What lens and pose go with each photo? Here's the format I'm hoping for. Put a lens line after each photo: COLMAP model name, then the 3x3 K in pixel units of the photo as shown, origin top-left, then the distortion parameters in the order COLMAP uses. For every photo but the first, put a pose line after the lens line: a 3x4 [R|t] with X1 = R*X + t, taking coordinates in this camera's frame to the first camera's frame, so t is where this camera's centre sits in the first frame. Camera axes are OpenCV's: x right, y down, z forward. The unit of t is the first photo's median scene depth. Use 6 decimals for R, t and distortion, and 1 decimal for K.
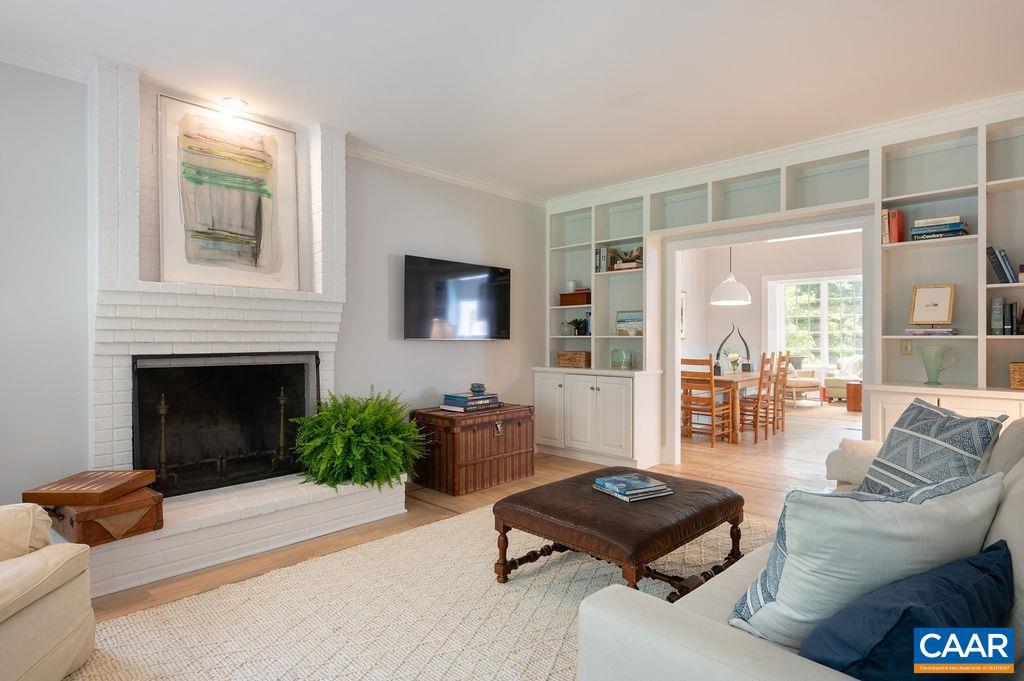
lens RADIAL K [[522.6, 0, 510.6], [0, 522.6, 335.3], [0, 0, 1]] dist [-0.000240, -0.000172]
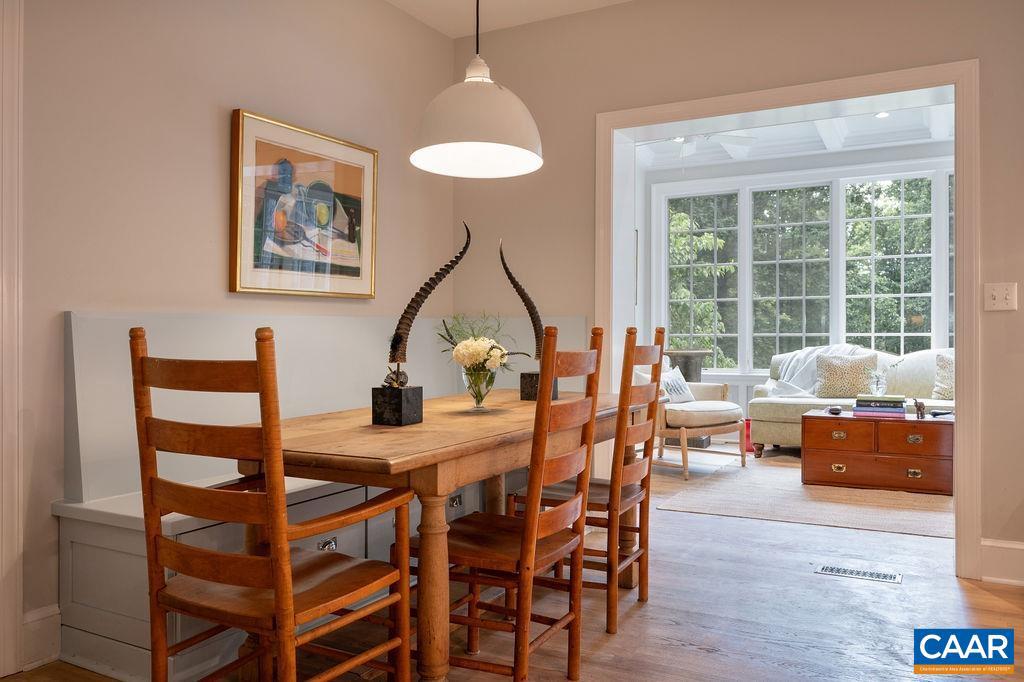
lens RADIAL K [[777.3, 0, 512.9], [0, 777.3, 343.1], [0, 0, 1]] dist [-0.002666, -0.000710]
pose [[0.963497, -0.006402, 0.267641, 0.251484], [0.001405, 0.999821, 0.018857, 0.022658], [-0.267714, -0.017792, 0.963334, 0.452161]]
